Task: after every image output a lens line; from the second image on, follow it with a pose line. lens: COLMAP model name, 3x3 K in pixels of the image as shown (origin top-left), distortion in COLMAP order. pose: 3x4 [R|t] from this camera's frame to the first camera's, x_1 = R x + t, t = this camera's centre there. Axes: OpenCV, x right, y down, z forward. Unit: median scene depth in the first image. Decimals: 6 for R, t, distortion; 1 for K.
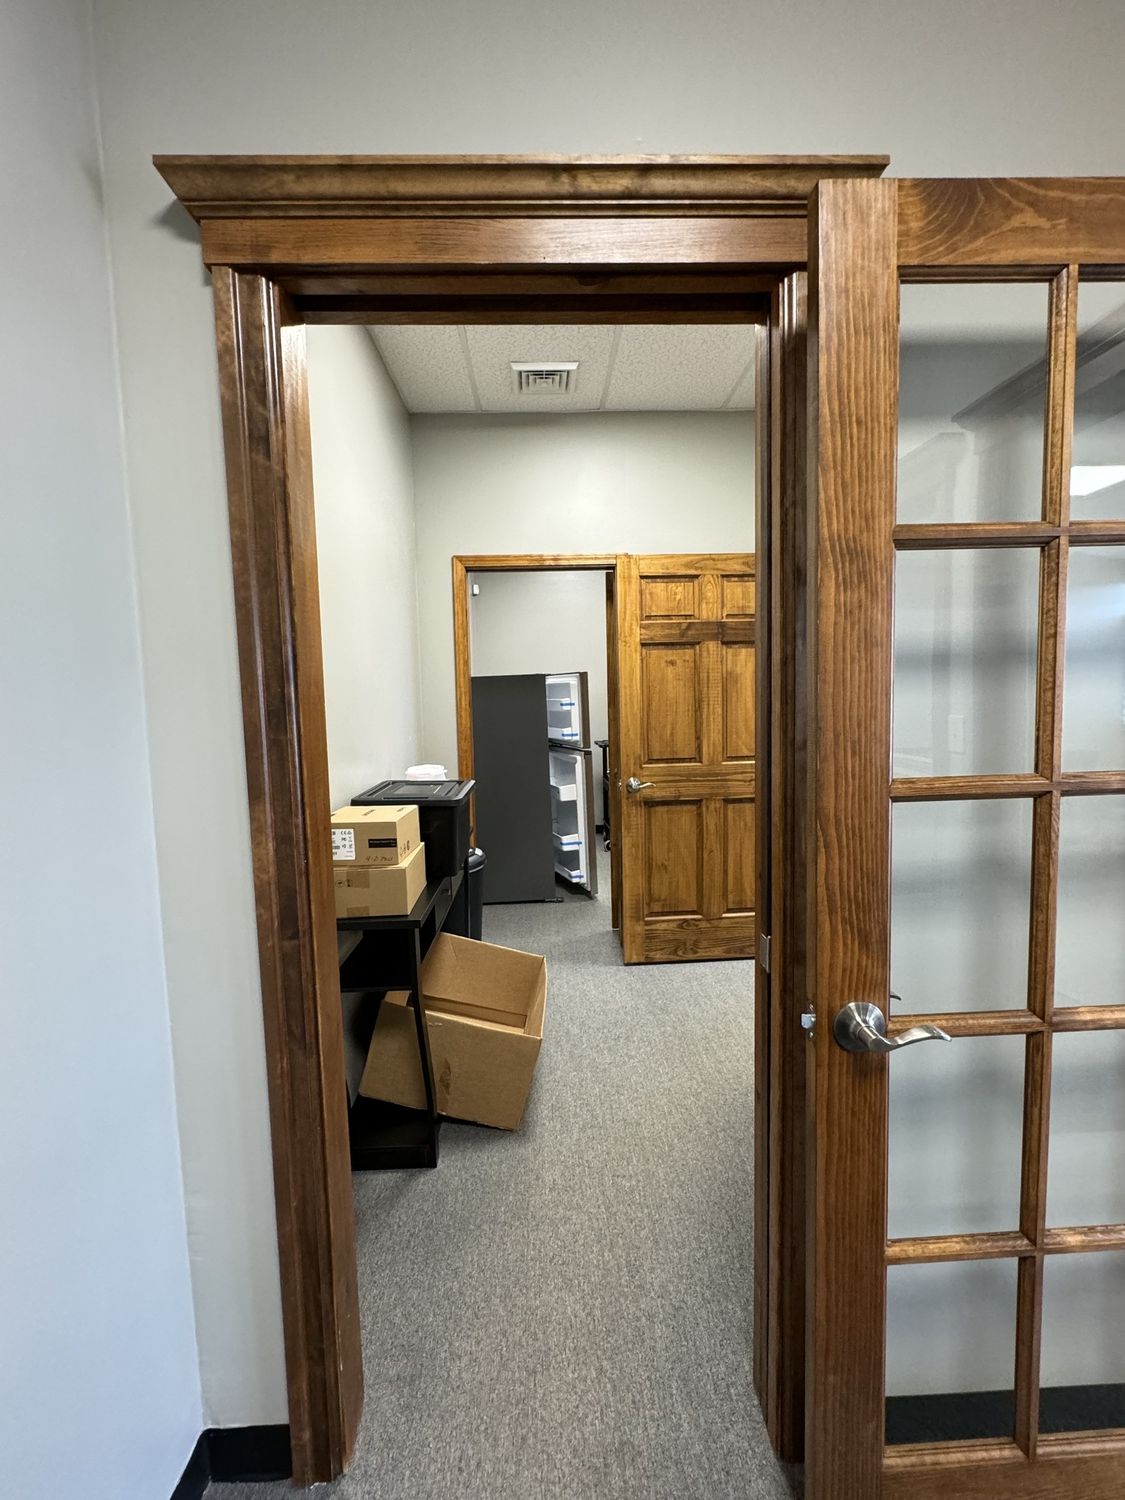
lens RADIAL K [[652.2, 0, 559.7], [0, 652.2, 749.4], [0, 0, 1]] dist [-0.003707, 0.001760]
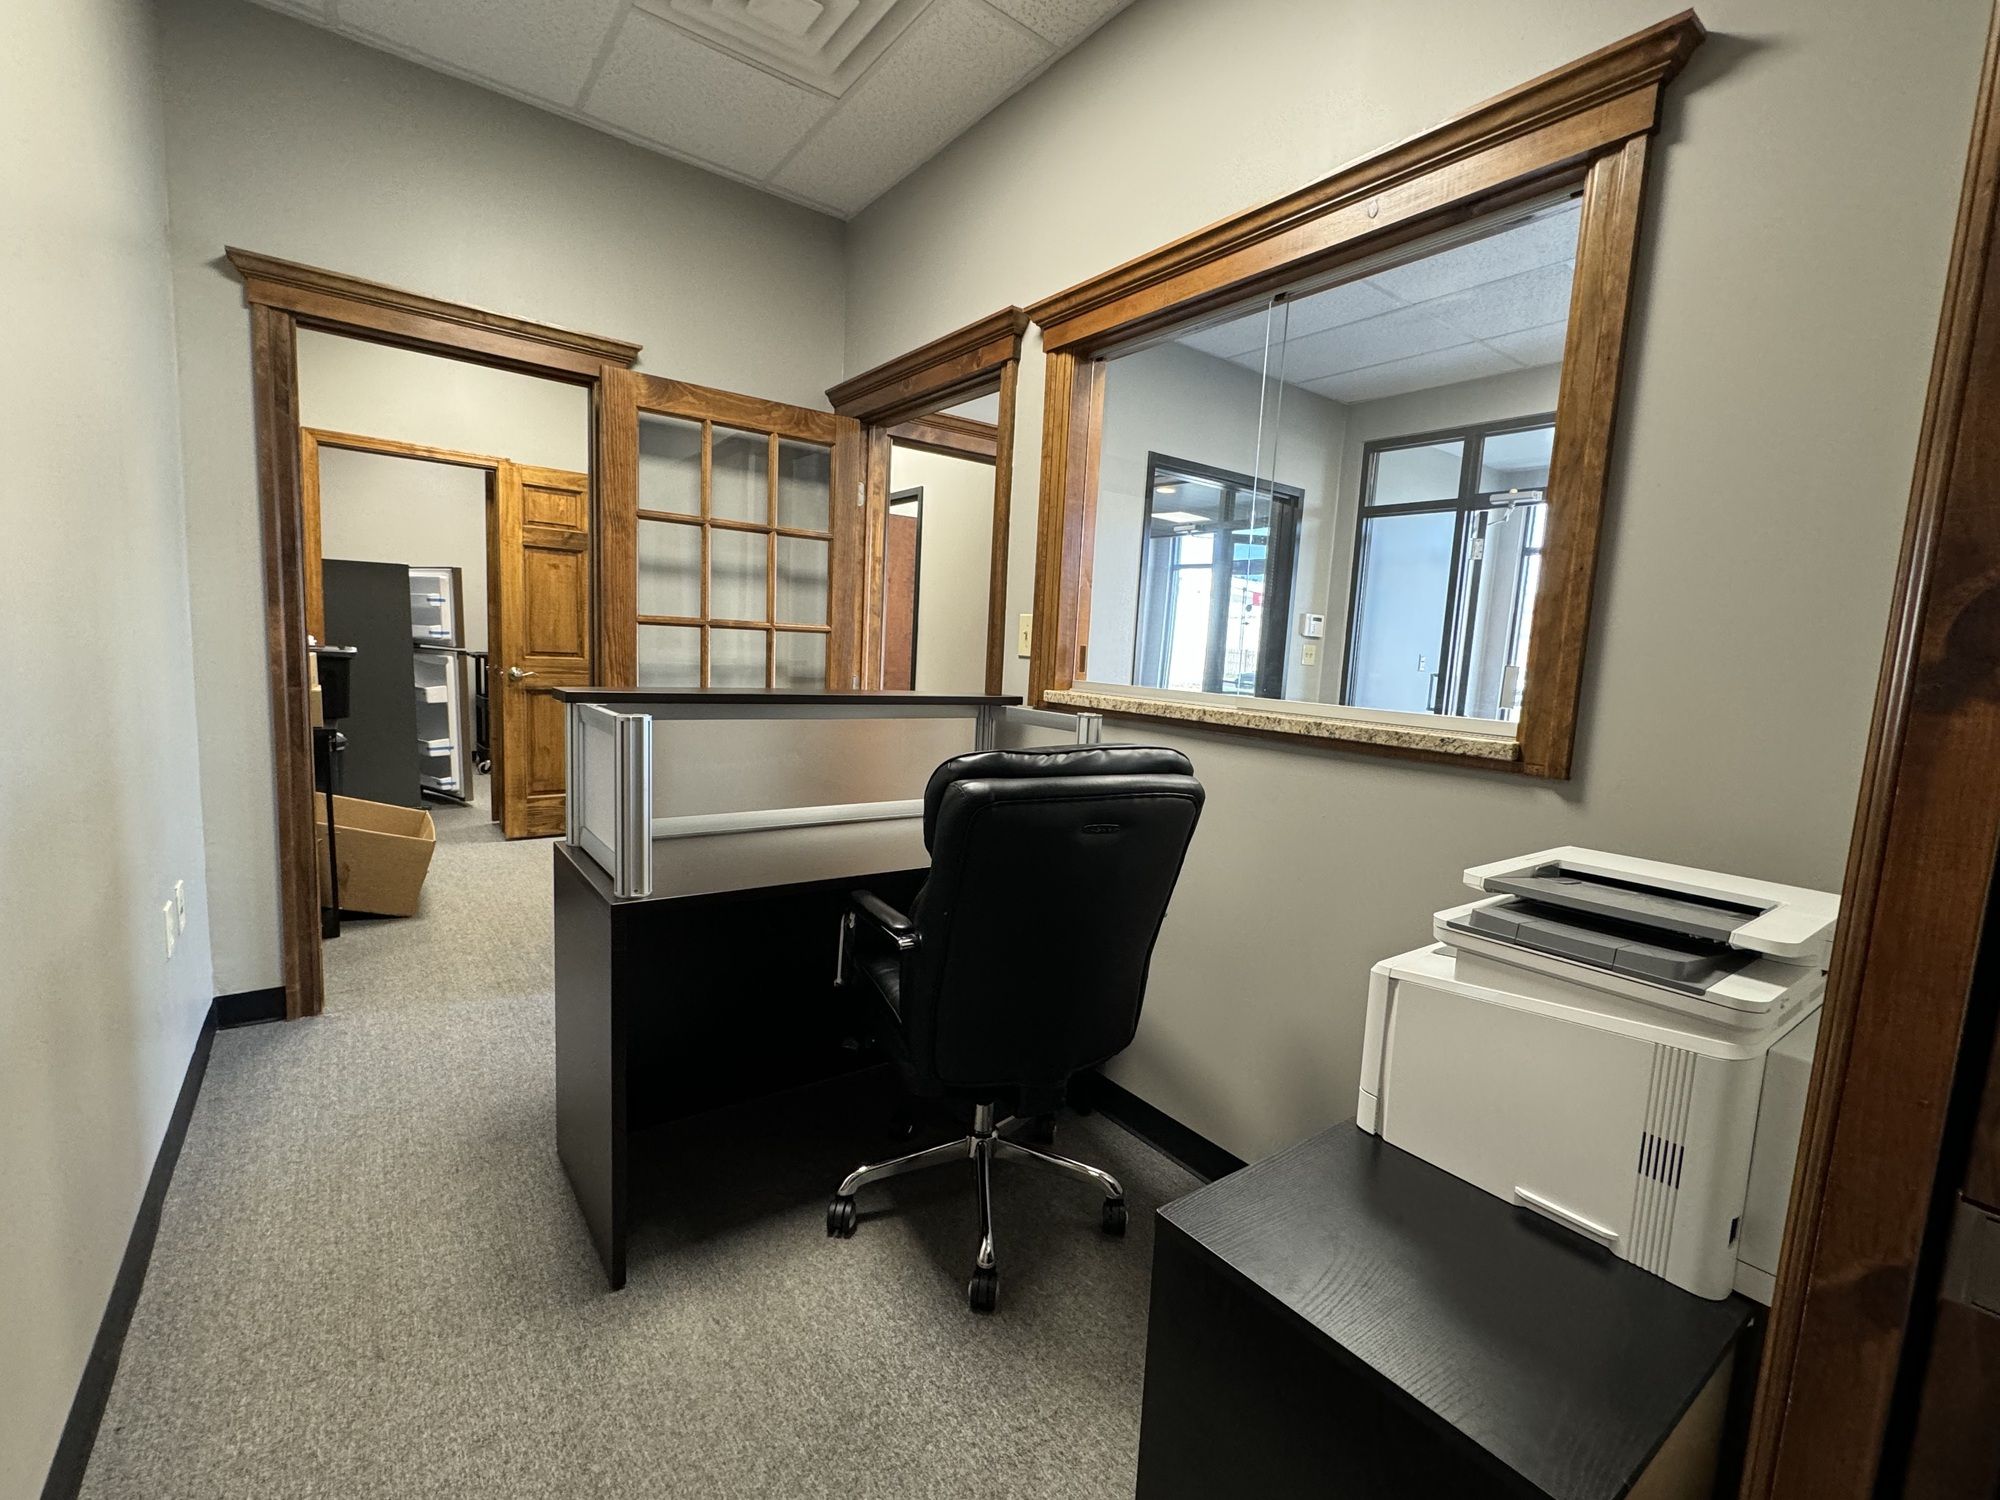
lens RADIAL K [[869.6, 0, 1001.0], [0, 869.6, 751.7], [0, 0, 1]] dist [-0.003707, 0.001760]
pose [[0.812286, -0.003723, 0.583248, -0.076110], [-0.022450, 0.999039, 0.037643, 0.110502], [-0.582828, -0.043670, 0.811422, -0.664077]]
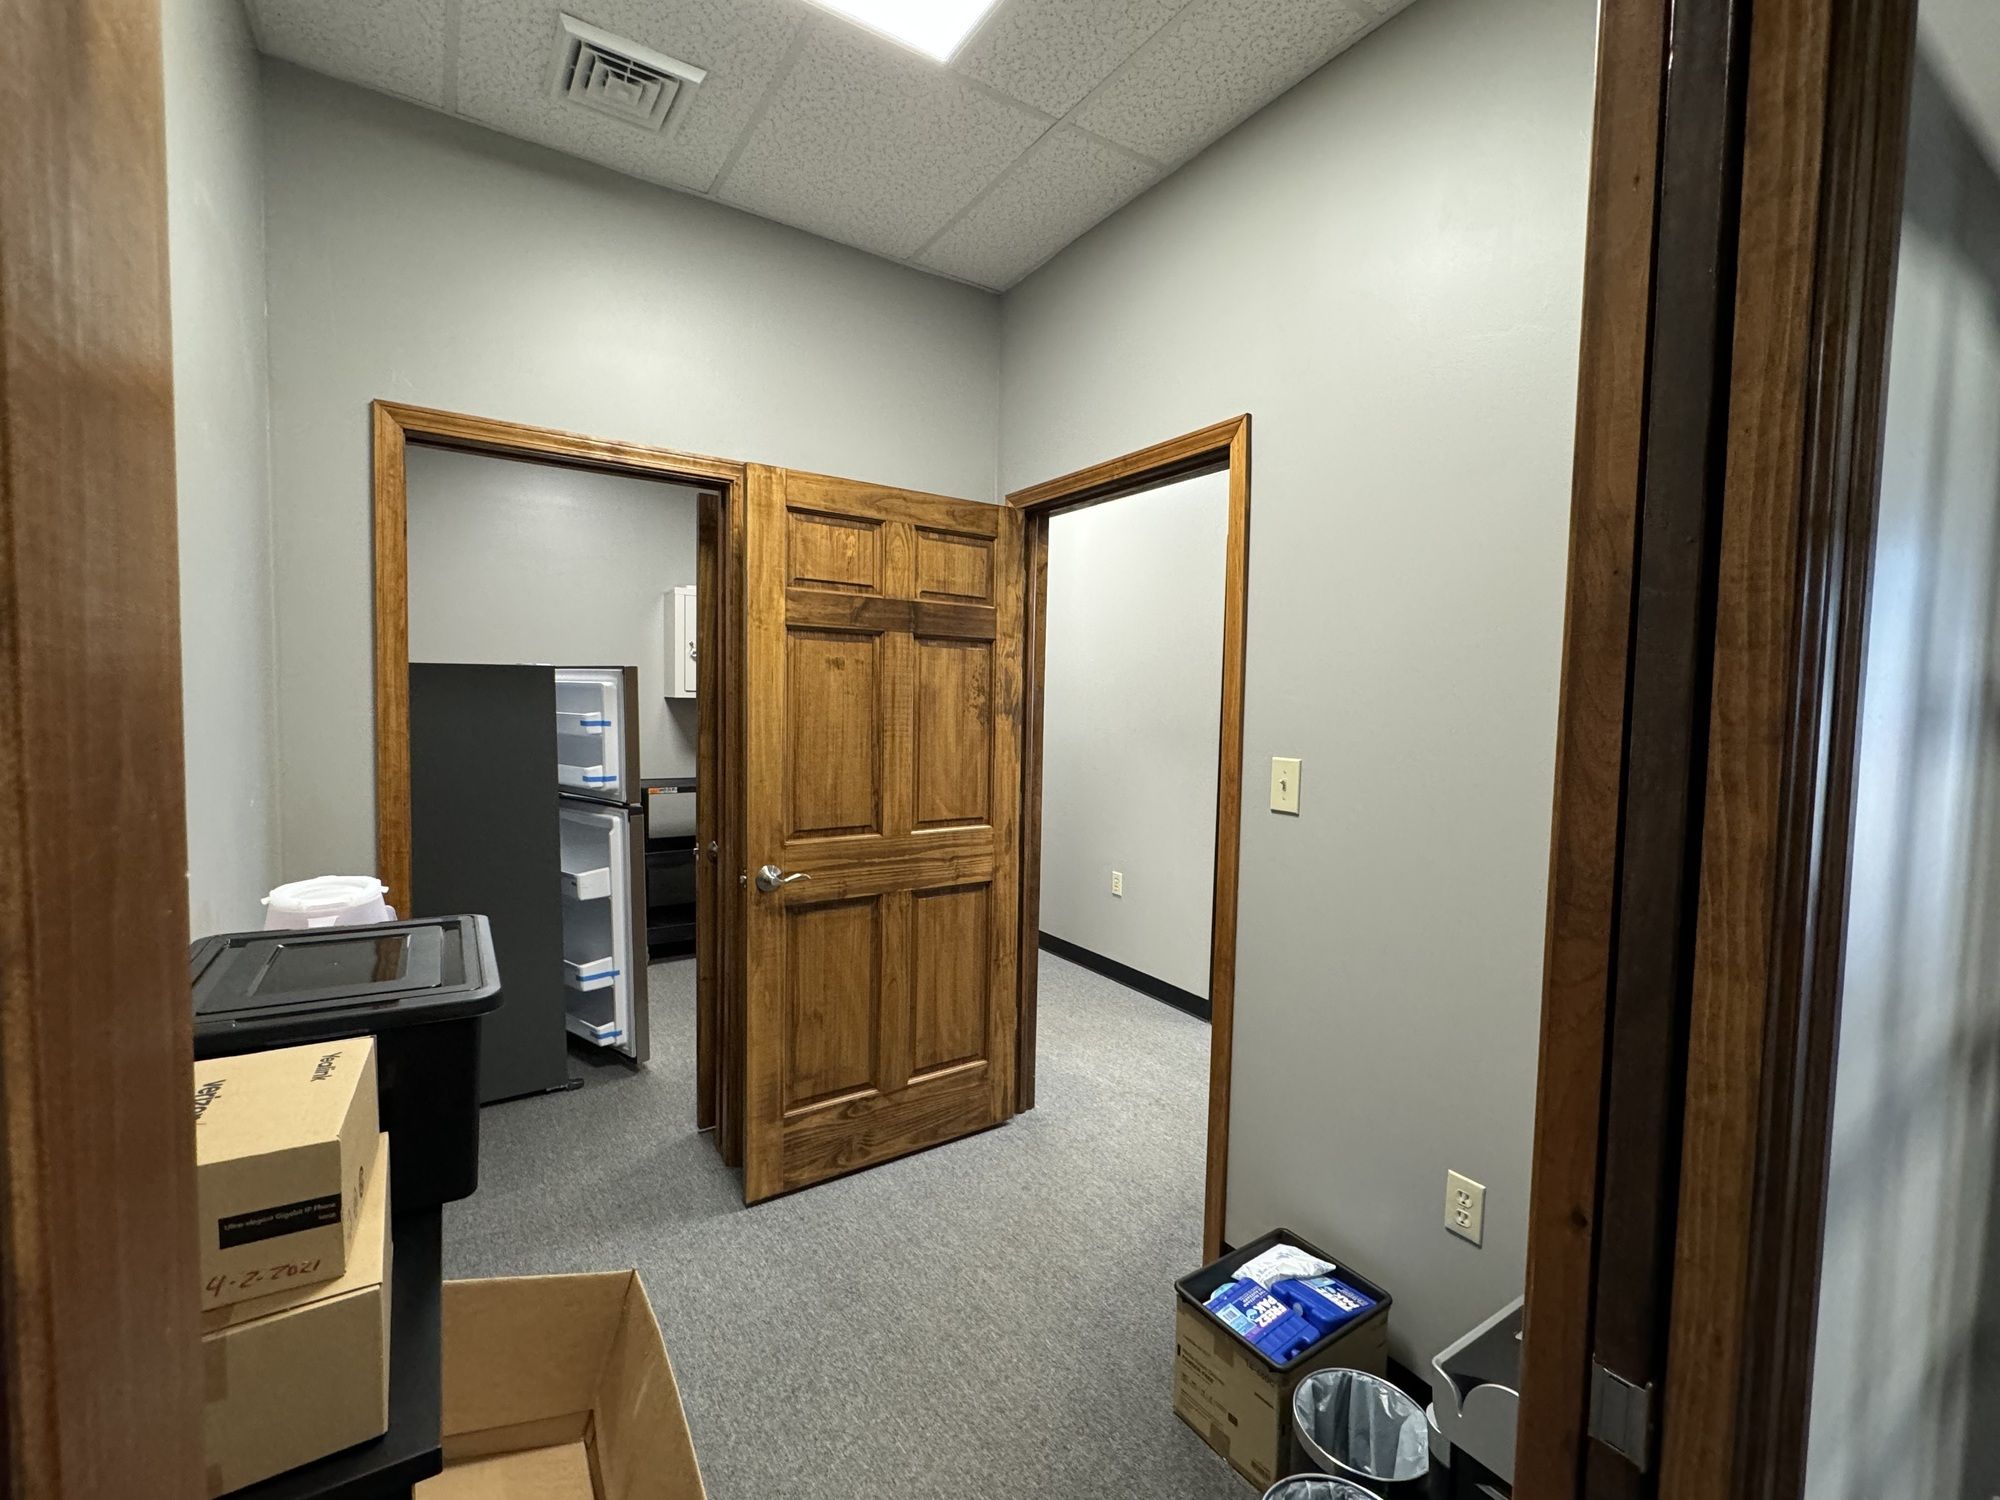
lens RADIAL K [[869.6, 0, 993.9], [0, 869.6, 752.6], [0, 0, 1]] dist [-0.003707, 0.001760]
pose [[0.853125, 0.011064, 0.521590, -0.109875], [0.002137, 0.999693, -0.024700, -0.033482], [-0.521703, 0.022187, 0.852839, 0.262536]]
